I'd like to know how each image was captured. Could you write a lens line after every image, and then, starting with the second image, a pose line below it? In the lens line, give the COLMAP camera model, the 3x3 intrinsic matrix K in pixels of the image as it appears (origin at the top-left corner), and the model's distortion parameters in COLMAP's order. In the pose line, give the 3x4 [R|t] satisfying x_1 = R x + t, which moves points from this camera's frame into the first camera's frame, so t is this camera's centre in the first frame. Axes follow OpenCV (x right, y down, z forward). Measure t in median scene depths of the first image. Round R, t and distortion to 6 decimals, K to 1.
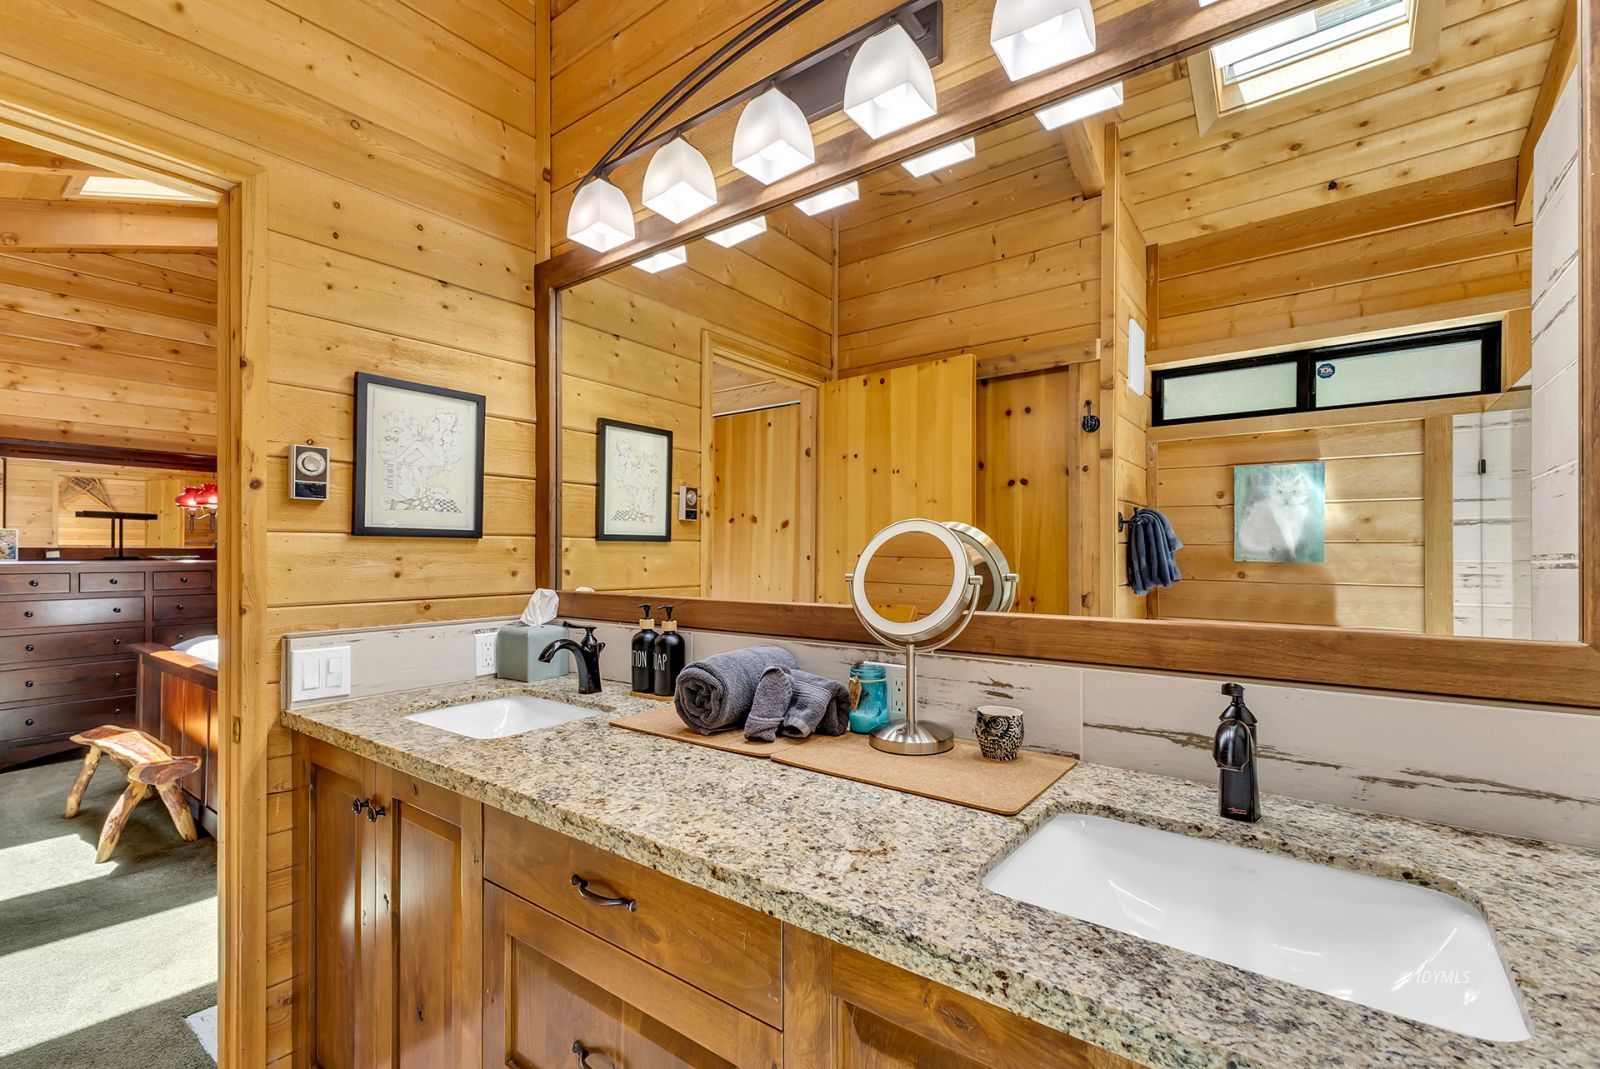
lens RADIAL K [[694.1, 0, 800.0], [0, 694.1, 534.5], [0, 0, 1]] dist [0.003614, -0.000370]
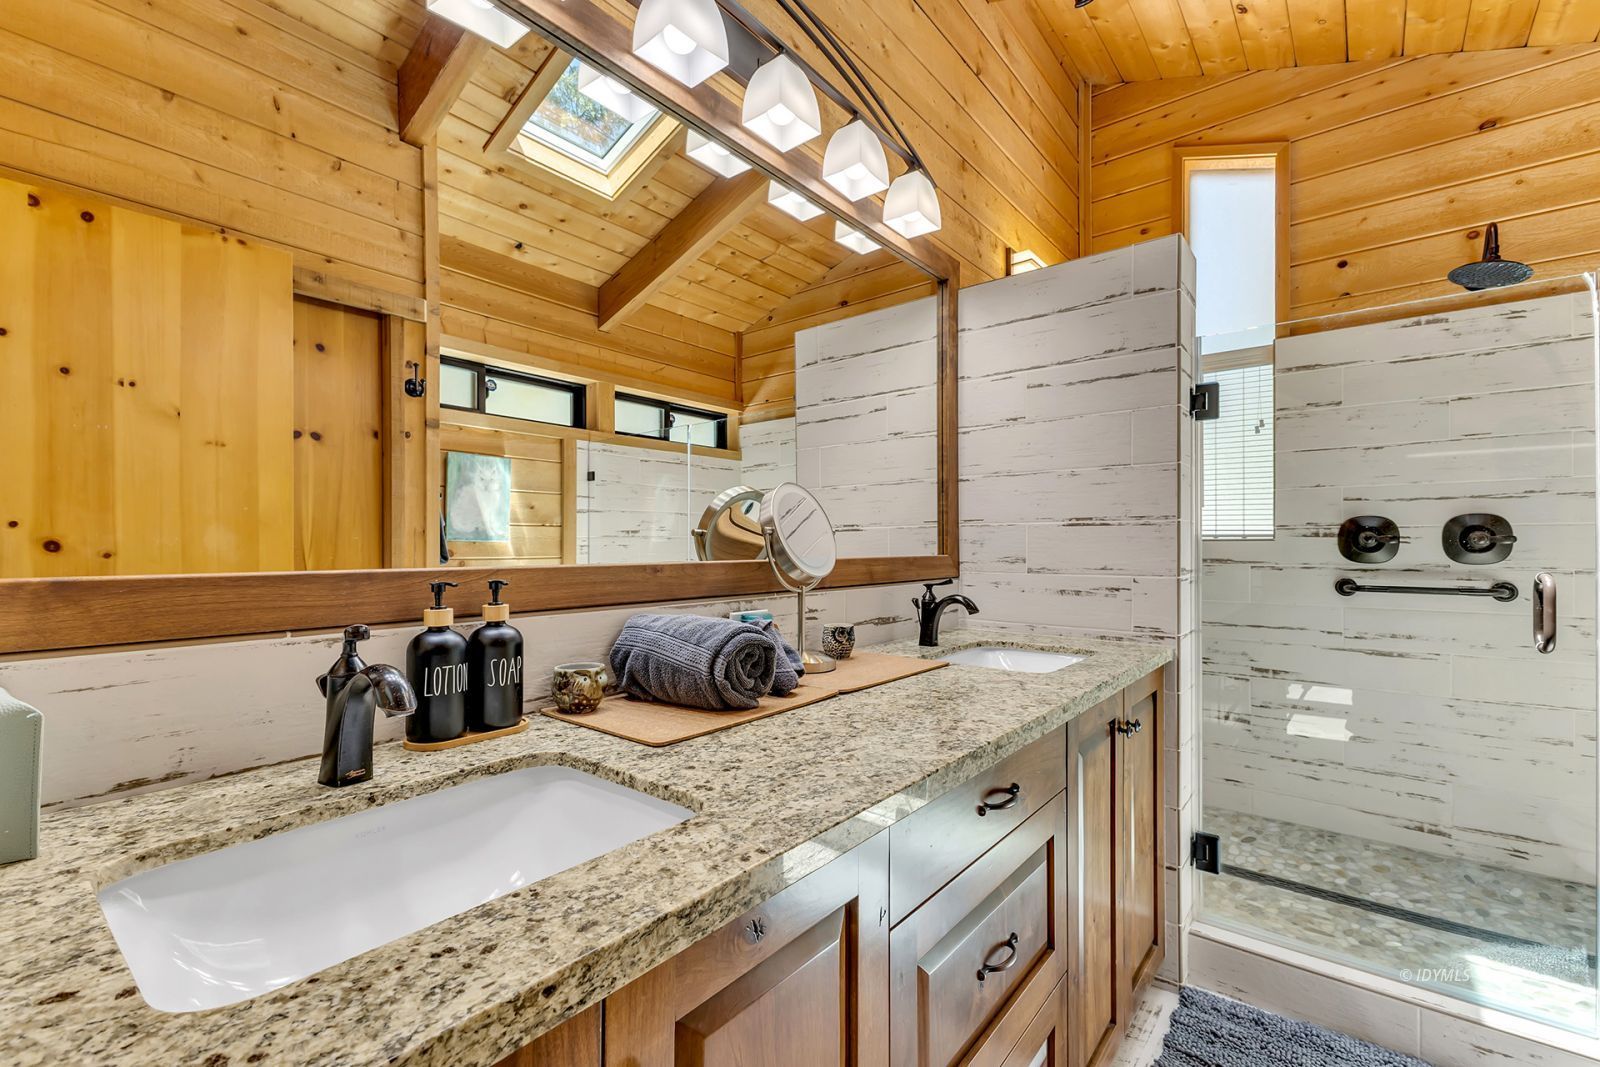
lens RADIAL K [[687.0, 0, 799.1], [0, 687.0, 514.1], [0, 0, 1]] dist [0.000976, 0.000079]
pose [[0.056201, 0.046164, 0.997352, -0.783495], [-0.025586, 0.998669, -0.044783, 0.064913], [-0.998092, -0.023001, 0.057307, 0.700691]]
